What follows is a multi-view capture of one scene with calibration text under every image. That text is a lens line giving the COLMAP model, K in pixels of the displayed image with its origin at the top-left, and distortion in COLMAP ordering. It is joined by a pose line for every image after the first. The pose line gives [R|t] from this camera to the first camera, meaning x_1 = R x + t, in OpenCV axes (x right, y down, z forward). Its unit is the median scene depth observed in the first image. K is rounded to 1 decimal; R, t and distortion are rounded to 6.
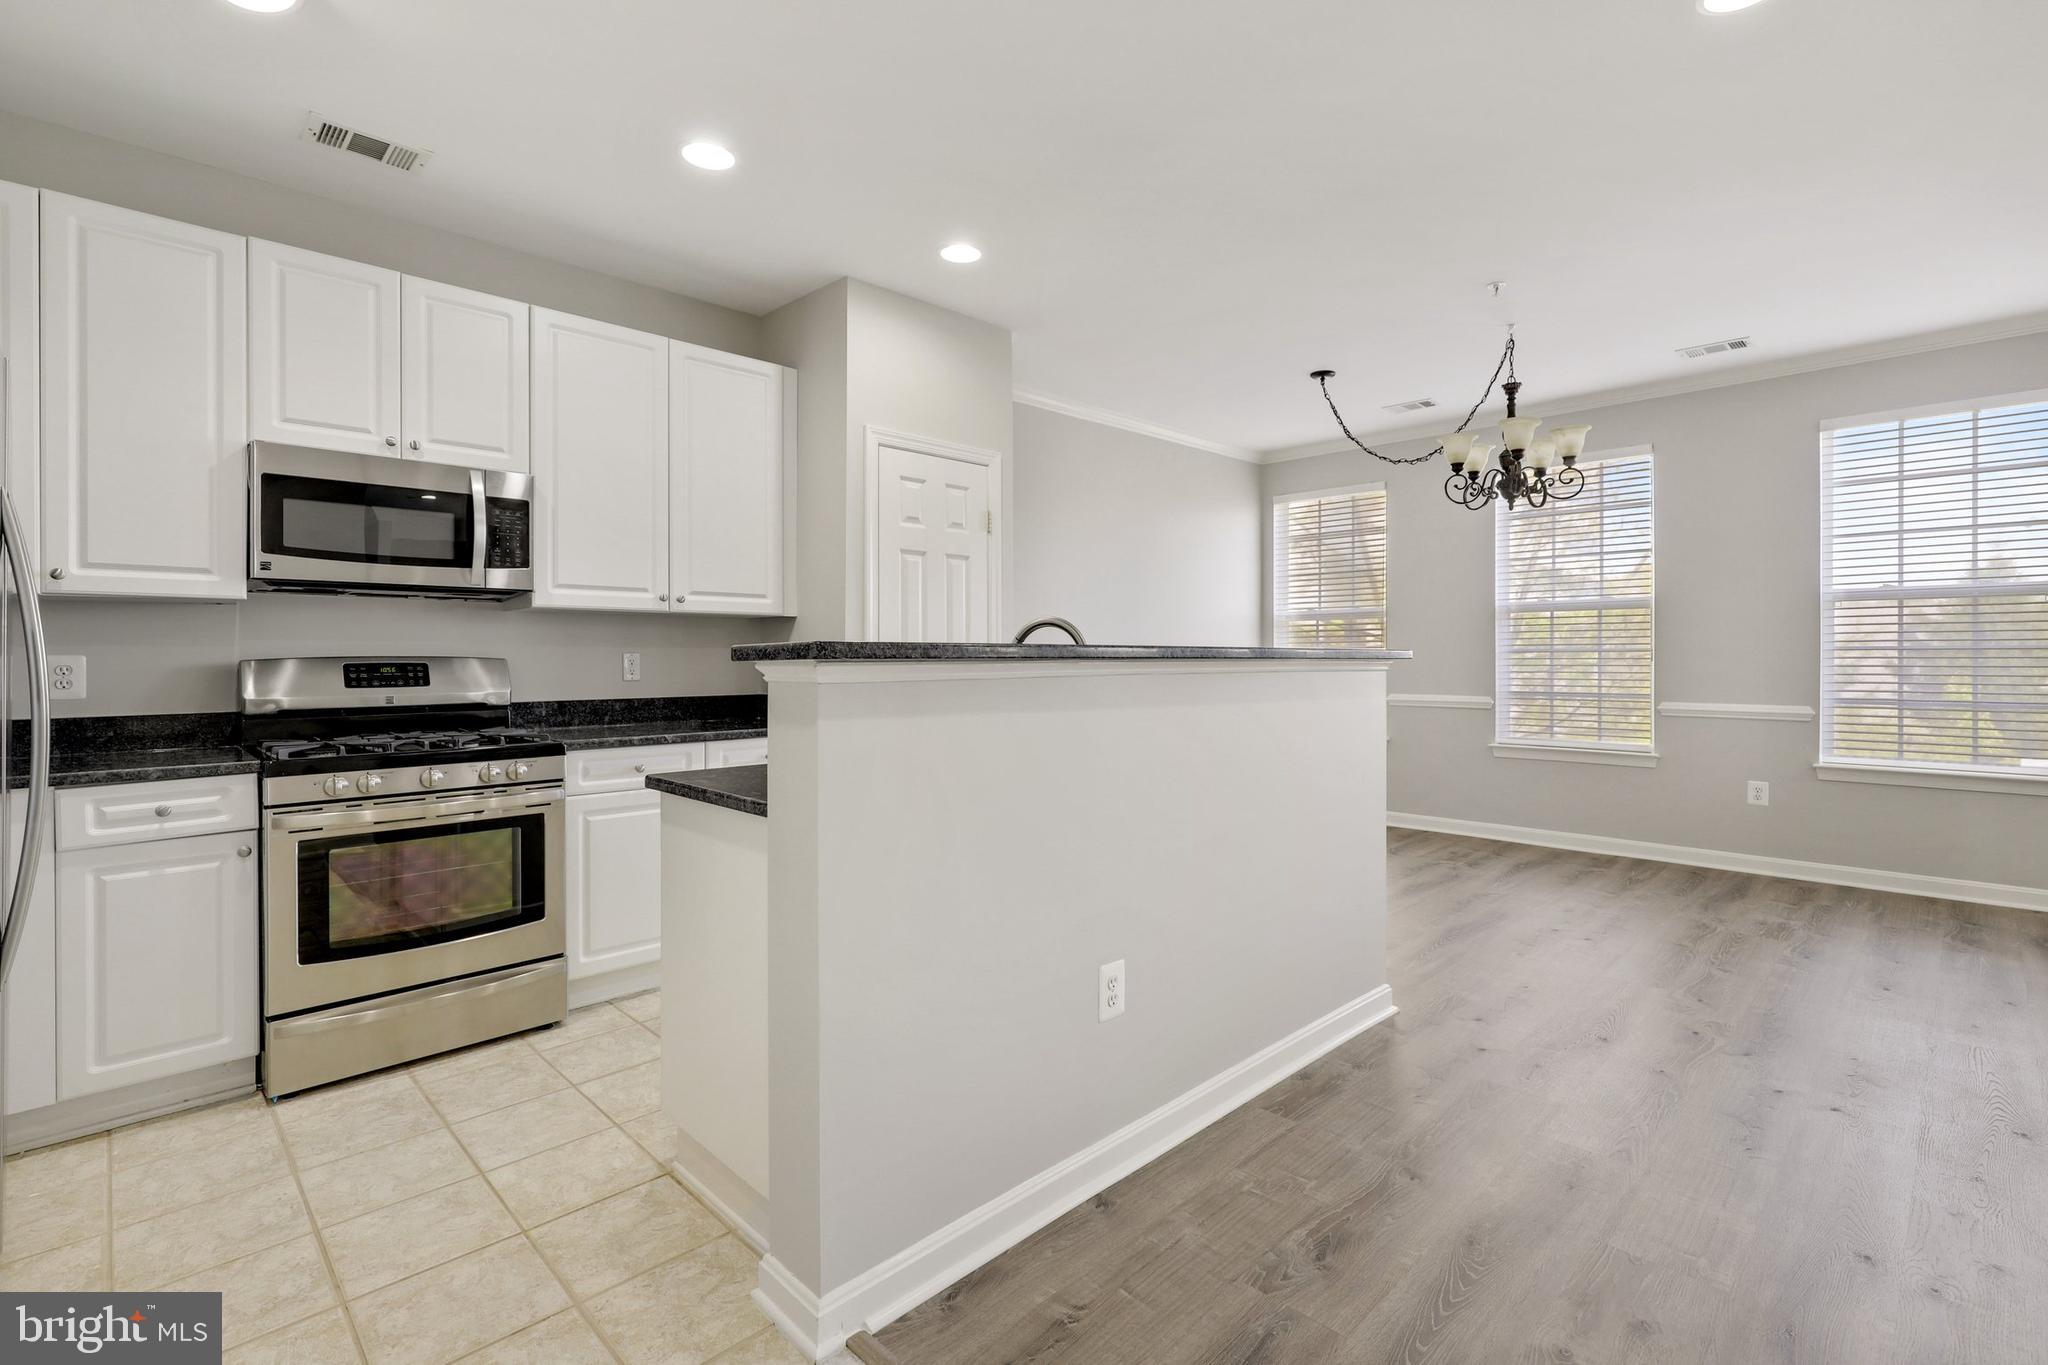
lens RADIAL K [[937.1, 0, 1022.9], [0, 937.1, 663.1], [0, 0, 1]] dist [-0.007722, 0.001709]
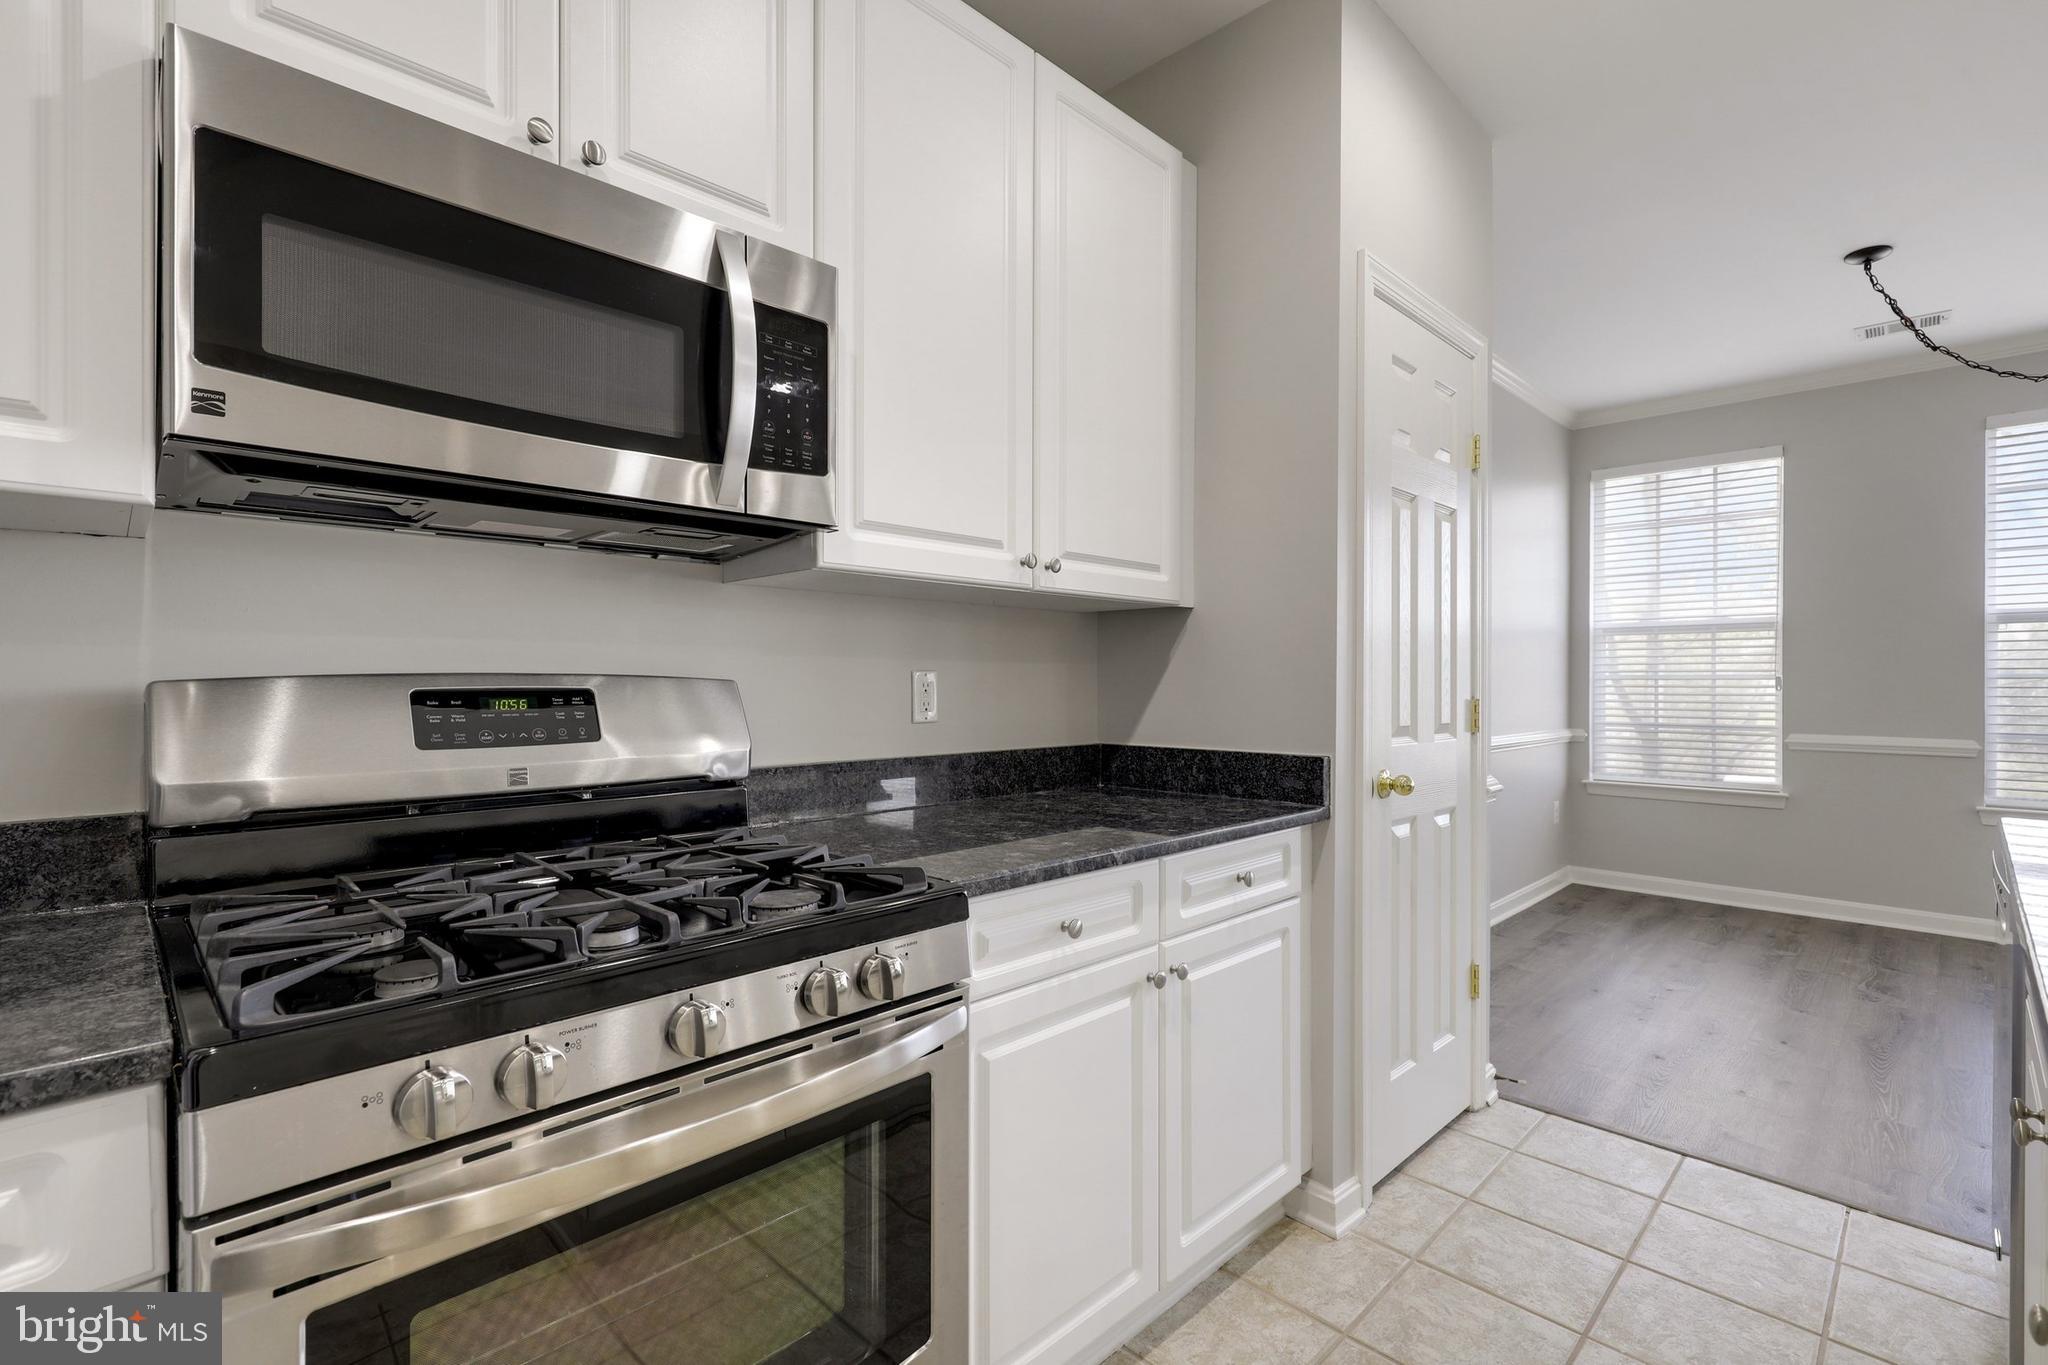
lens RADIAL K [[937.1, 0, 1032.3], [0, 937.1, 691.8], [0, 0, 1]] dist [-0.007722, 0.001709]
pose [[0.999946, 0.004502, 0.009357, -0.446035], [-0.004548, 0.999978, 0.004889, -0.001927], [-0.009335, -0.004931, 0.999944, 0.569805]]
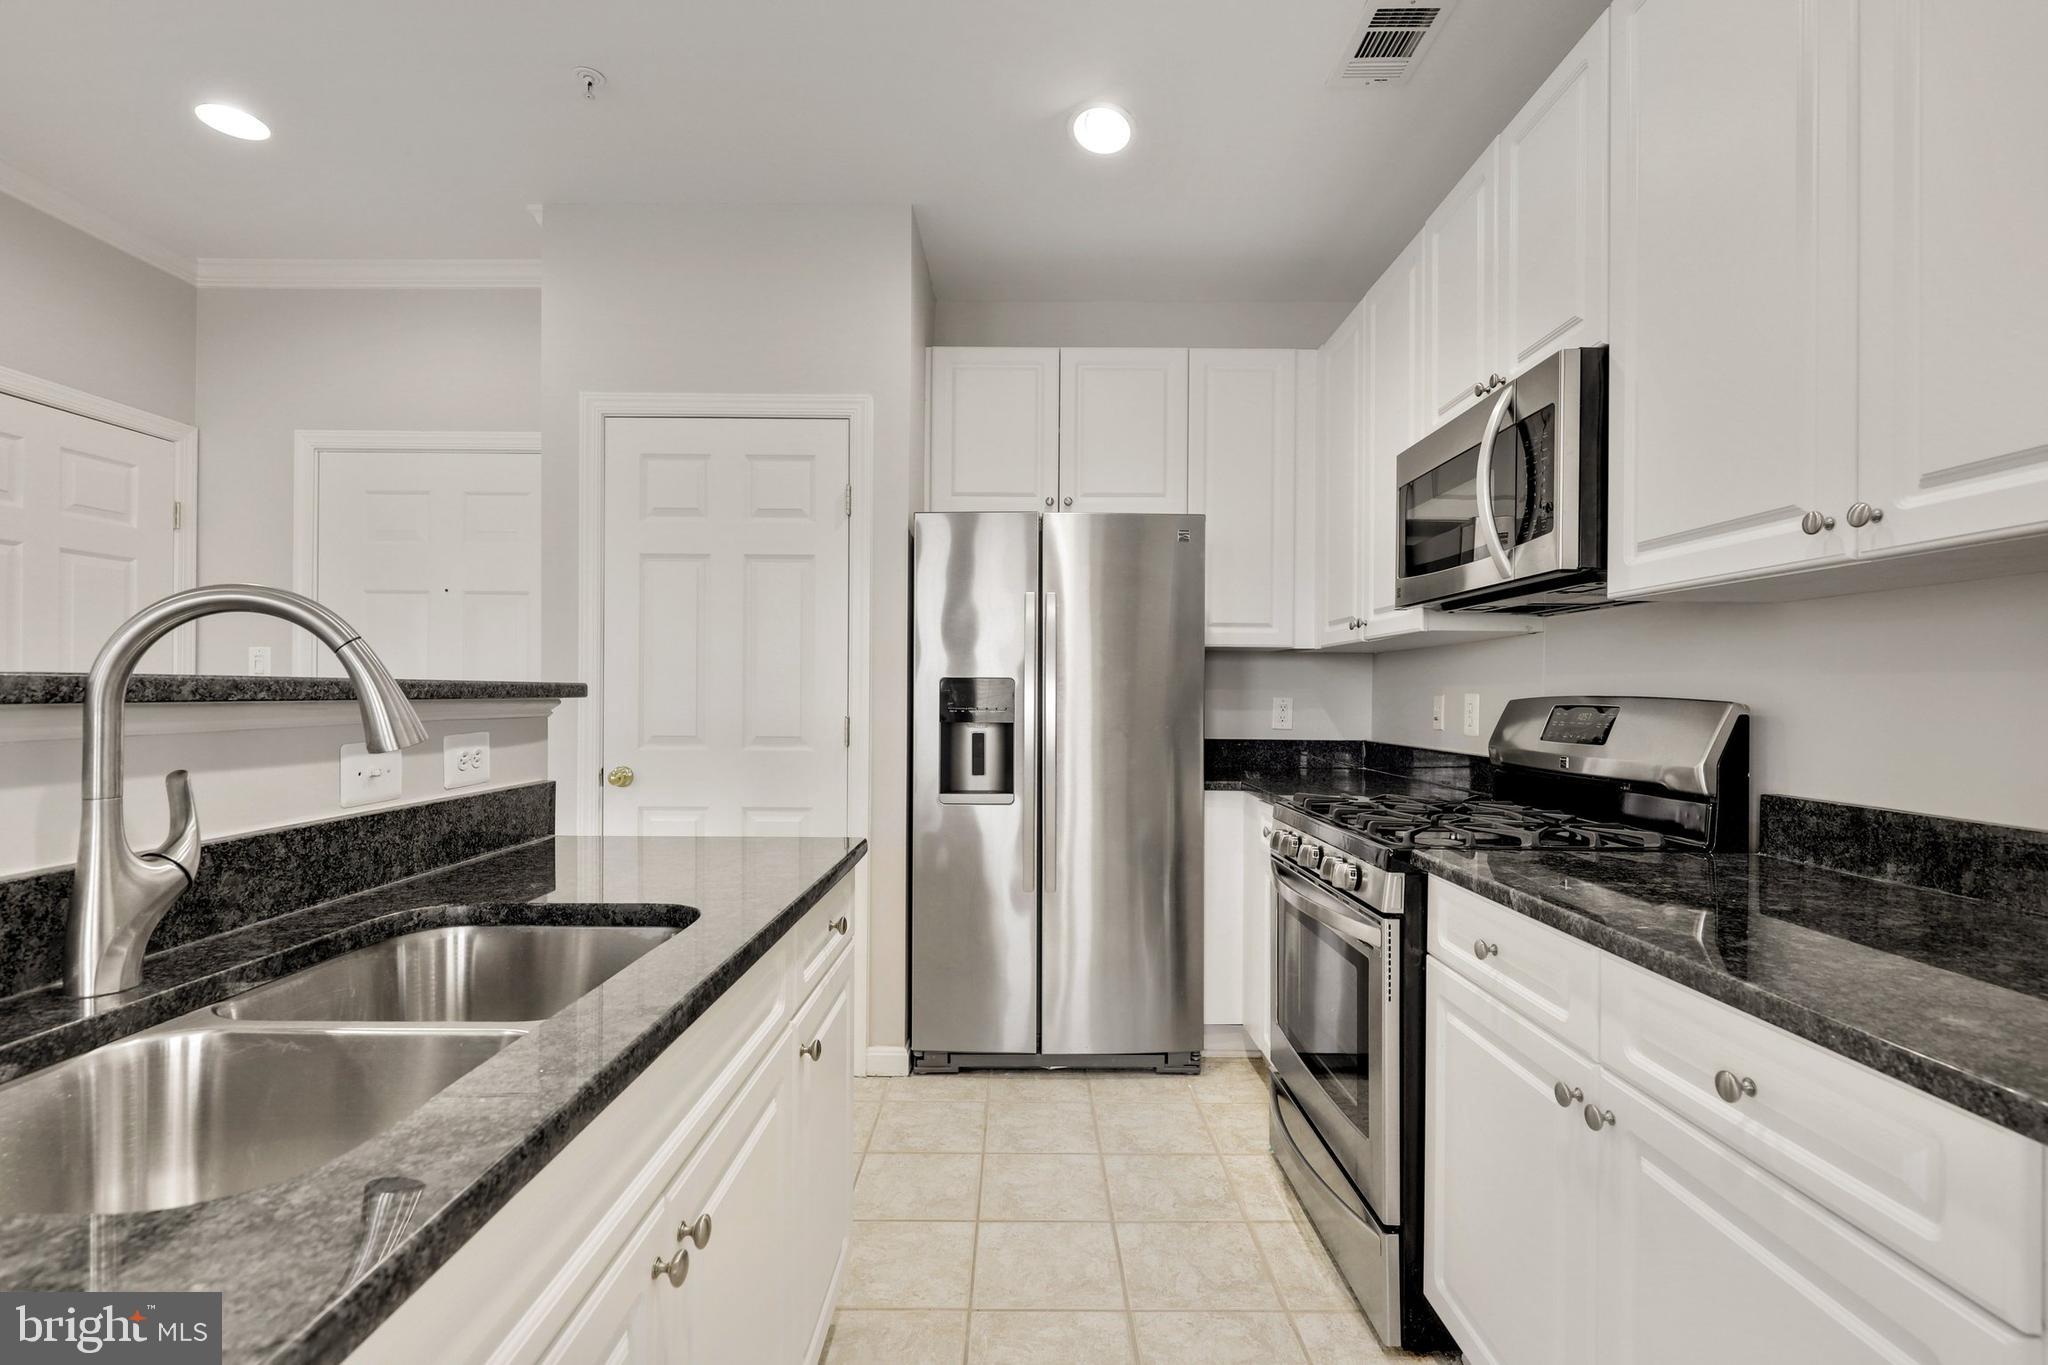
lens RADIAL K [[937.1, 0, 1014.8], [0, 937.1, 688.6], [0, 0, 1]] dist [-0.007722, 0.001709]
pose [[-0.710286, -0.005654, -0.703890, 0.061510], [-0.007469, 0.999972, -0.000496, -0.009310], [0.703874, 0.004905, -0.710308, 1.193178]]
